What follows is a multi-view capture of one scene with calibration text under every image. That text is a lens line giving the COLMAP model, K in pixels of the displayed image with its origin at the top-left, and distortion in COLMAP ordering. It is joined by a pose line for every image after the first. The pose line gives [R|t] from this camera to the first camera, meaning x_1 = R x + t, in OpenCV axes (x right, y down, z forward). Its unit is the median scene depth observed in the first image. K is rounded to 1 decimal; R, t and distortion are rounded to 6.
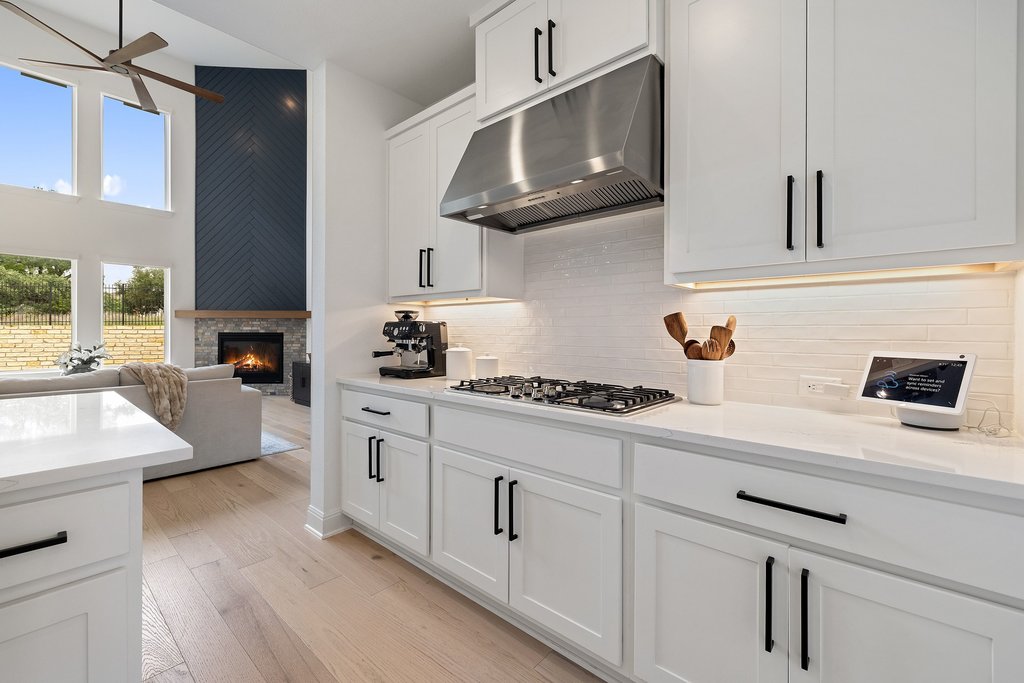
lens RADIAL K [[432.7, 0, 507.5], [0, 432.7, 330.3], [0, 0, 1]] dist [-0.000811, -0.000020]
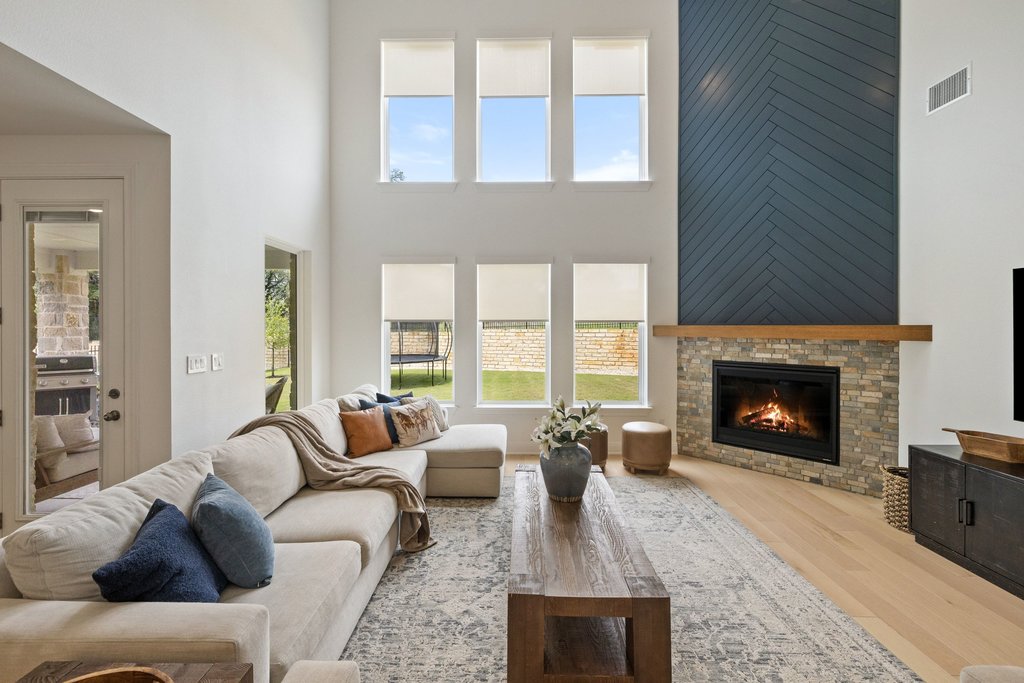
lens RADIAL K [[432.7, 0, 507.5], [0, 432.7, 330.3], [0, 0, 1]] dist [-0.000811, -0.000020]
pose [[0.654670, 0.004945, -0.755898, -0.390086], [0.003538, 0.999948, 0.009606, -0.044826], [0.755906, -0.008963, 0.654619, 0.367185]]
